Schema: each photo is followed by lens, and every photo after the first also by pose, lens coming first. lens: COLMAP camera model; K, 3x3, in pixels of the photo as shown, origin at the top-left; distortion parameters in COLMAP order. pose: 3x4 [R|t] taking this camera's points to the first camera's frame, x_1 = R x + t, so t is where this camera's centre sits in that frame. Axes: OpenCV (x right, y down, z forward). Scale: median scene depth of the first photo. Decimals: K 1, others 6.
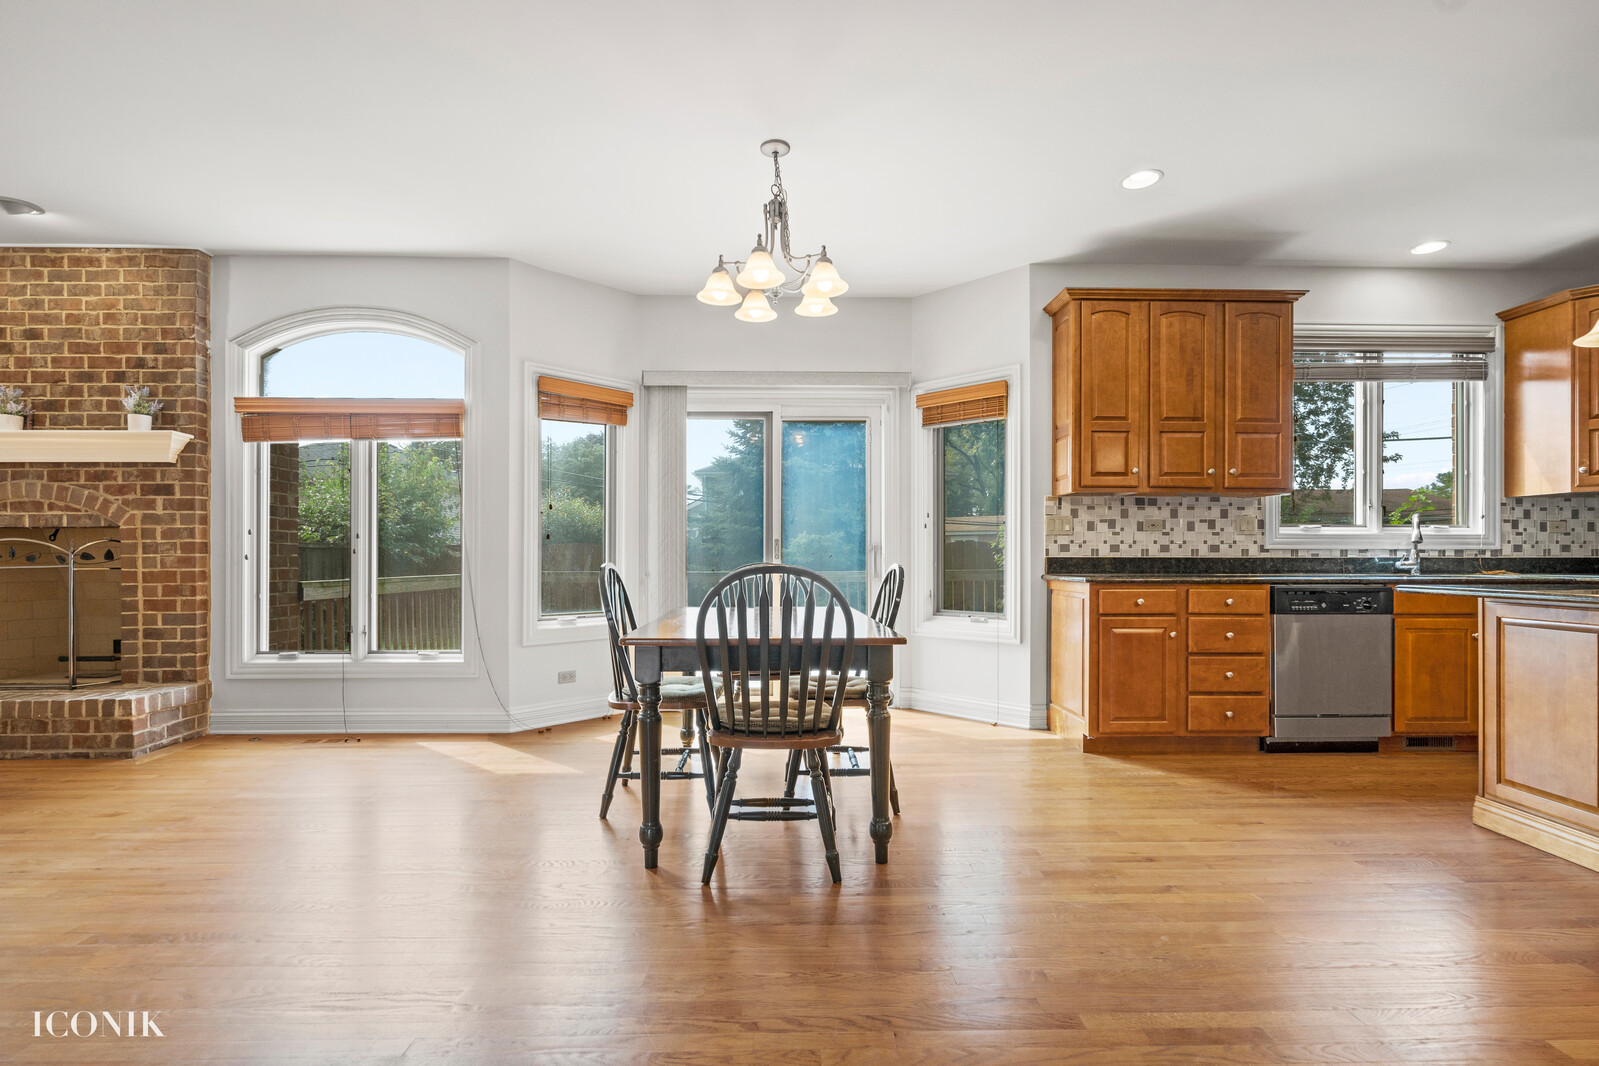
lens RADIAL K [[745.8, 0, 793.8], [0, 745.8, 551.7], [0, 0, 1]] dist [-0.003738, -0.000113]
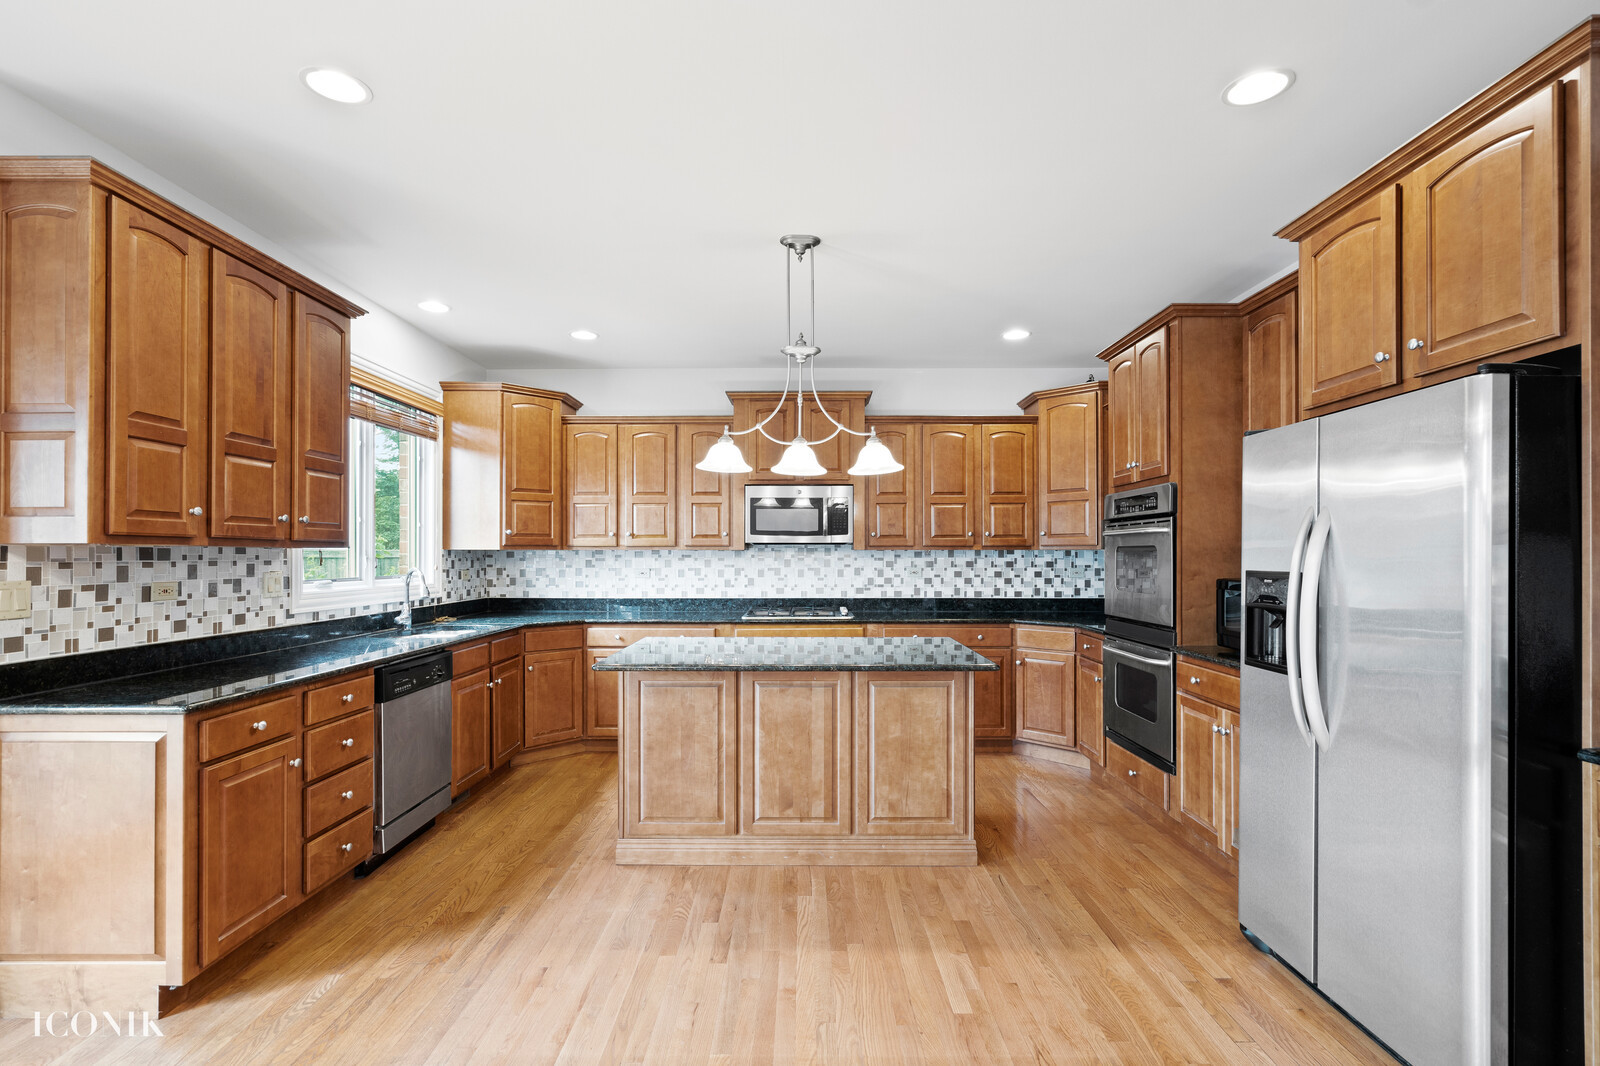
lens RADIAL K [[746.2, 0, 794.3], [0, 746.2, 551.7], [0, 0, 1]] dist [-0.003738, -0.000113]
pose [[0.023336, 0.000649, 0.999727, -0.148106], [-0.005080, 0.999987, -0.000530, -0.077018], [-0.999715, -0.005066, 0.023339, 0.486098]]
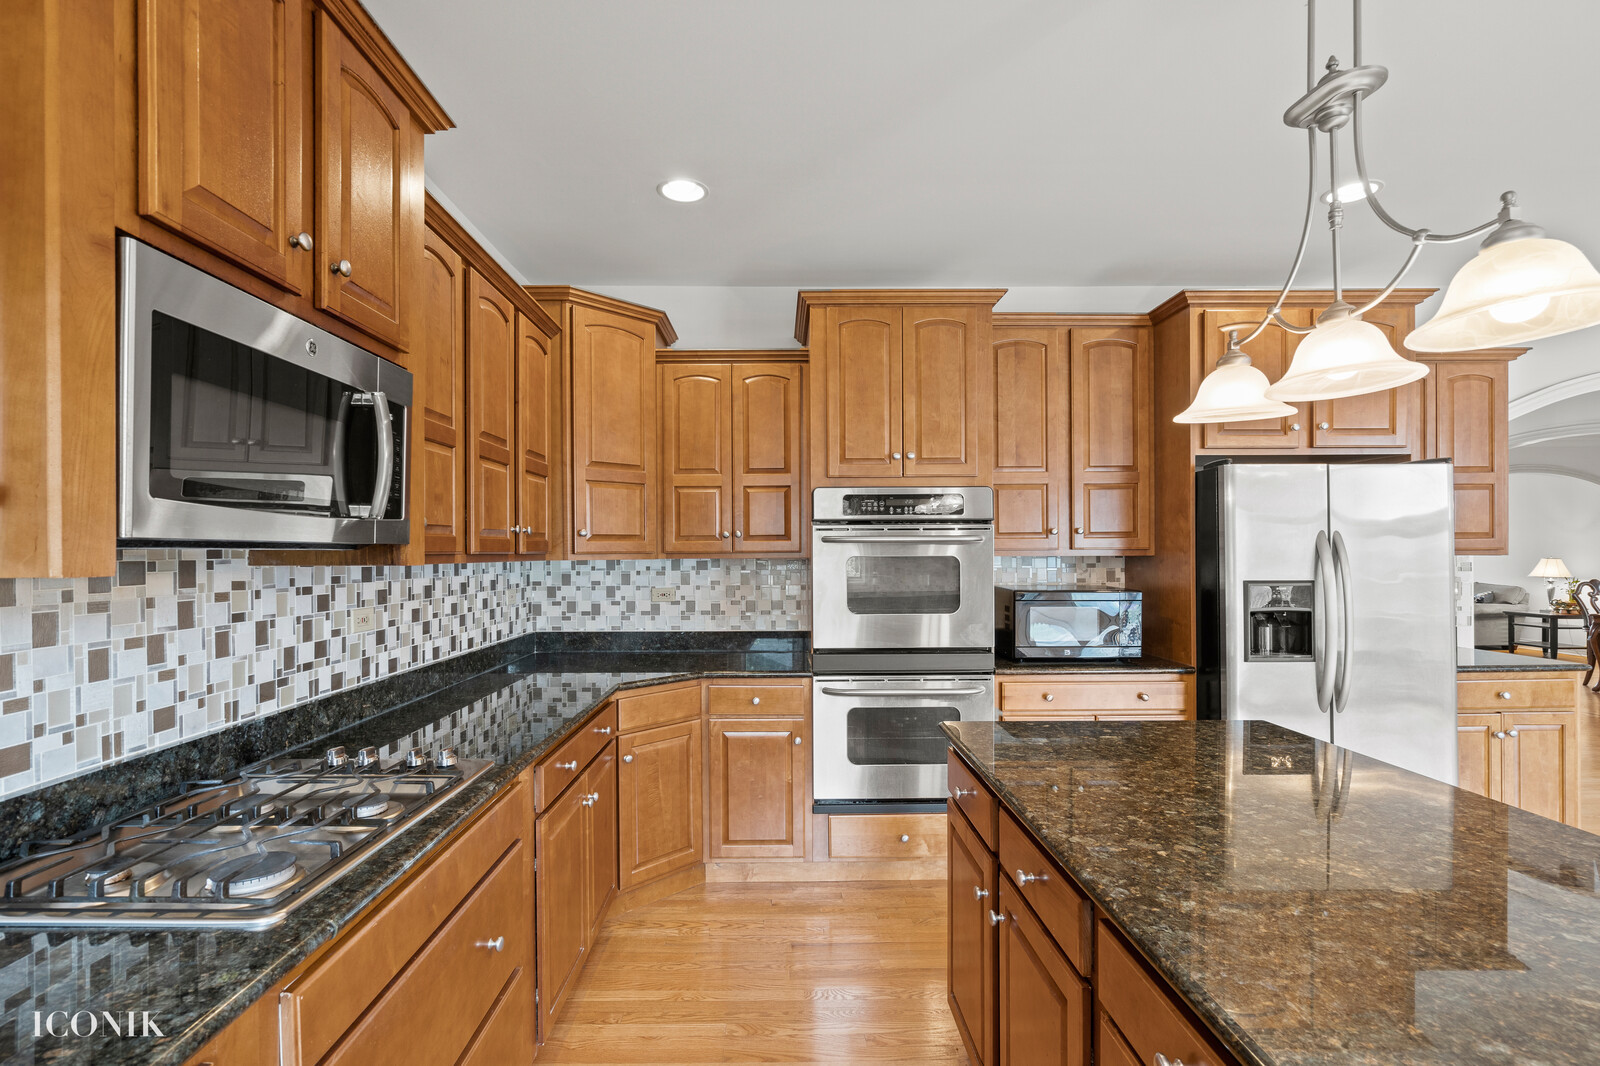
lens RADIAL K [[746.2, 0, 794.3], [0, 746.2, 551.7], [0, 0, 1]] dist [-0.003738, -0.000113]
pose [[-0.999981, 0.000927, 0.006173, 0.905839], [0.000881, 0.999972, -0.007460, -0.085968], [-0.006180, -0.007454, -0.999953, 0.836239]]
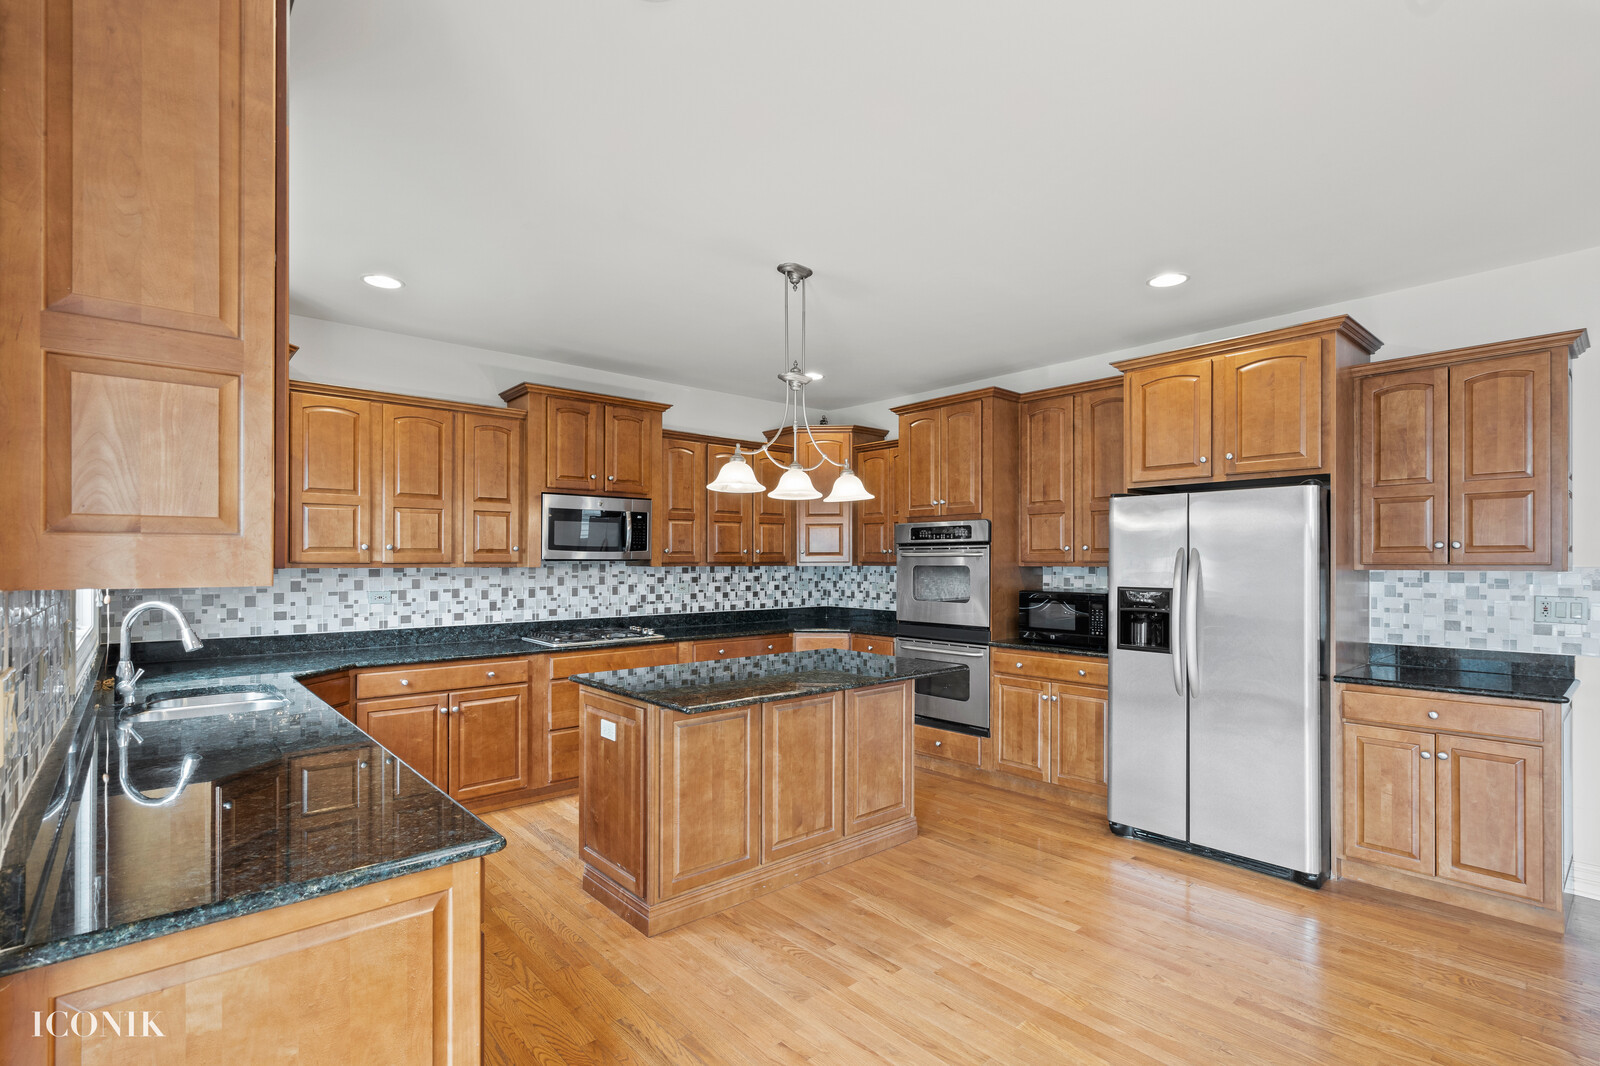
lens RADIAL K [[756.0, 0, 809.7], [0, 756.0, 558.0], [0, 0, 1]] dist [-0.001437, 0.000089]
pose [[-0.653374, -0.001596, 0.757034, 0.013255], [-0.007900, 0.999958, -0.004711, -0.091884], [-0.756994, -0.009059, -0.653359, 1.031287]]
